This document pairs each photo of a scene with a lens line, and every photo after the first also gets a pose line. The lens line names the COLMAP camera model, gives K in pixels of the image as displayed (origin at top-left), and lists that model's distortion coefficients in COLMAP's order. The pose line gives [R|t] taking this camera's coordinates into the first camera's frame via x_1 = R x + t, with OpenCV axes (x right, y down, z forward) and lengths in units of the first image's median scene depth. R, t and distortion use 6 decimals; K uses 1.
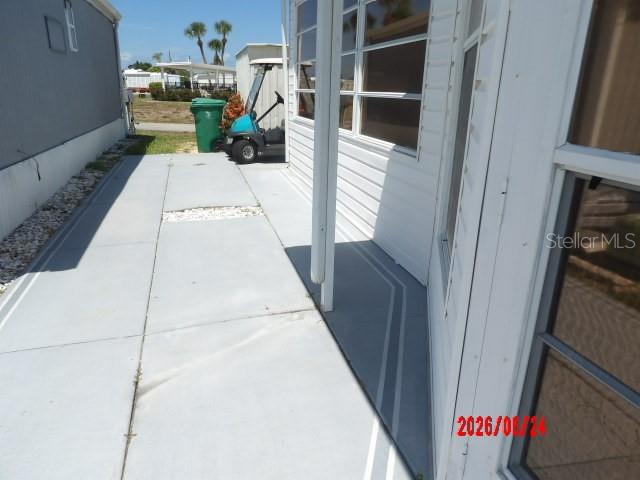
lens RADIAL K [[458.1, 0, 316.9], [0, 458.1, 242.2], [0, 0, 1]] dist [-0.029478, 0.044678]
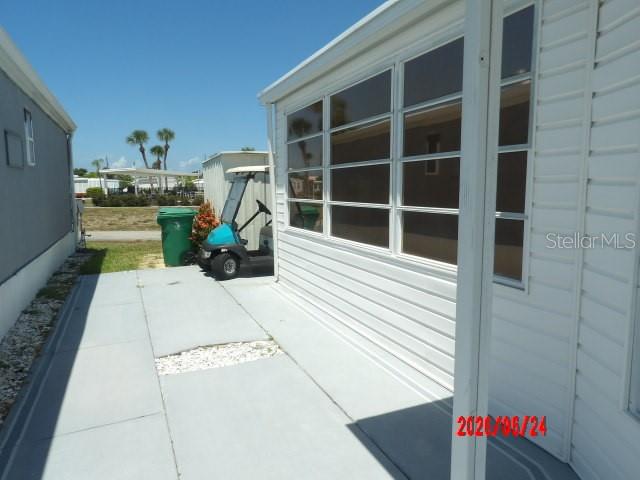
lens RADIAL K [[458.1, 0, 318.6], [0, 458.1, 239.6], [0, 0, 1]] dist [-0.029478, 0.044678]
pose [[0.990058, -0.047139, 0.132528, -0.112926], [0.073674, 0.976383, -0.203096, -0.063703], [-0.119825, 0.210841, 0.970149, 0.118295]]
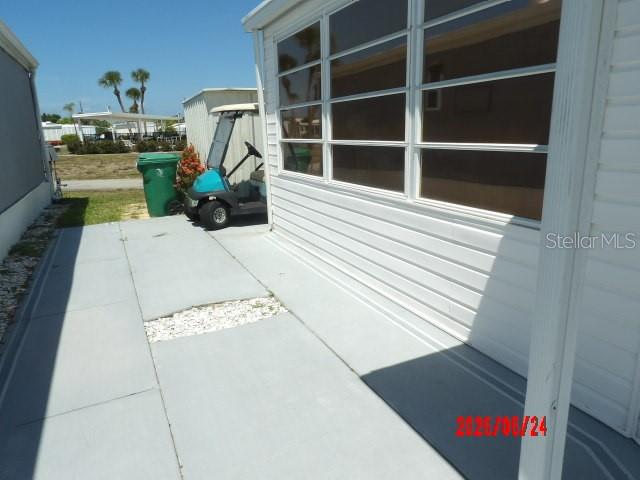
lens RADIAL K [[458.1, 0, 319.8], [0, 458.1, 243.1], [0, 0, 1]] dist [-0.029478, 0.044678]
pose [[0.983861, -0.089893, 0.154717, -0.124525], [0.102071, 0.992122, -0.072639, -0.080588], [-0.146968, 0.087258, 0.985285, 0.188281]]
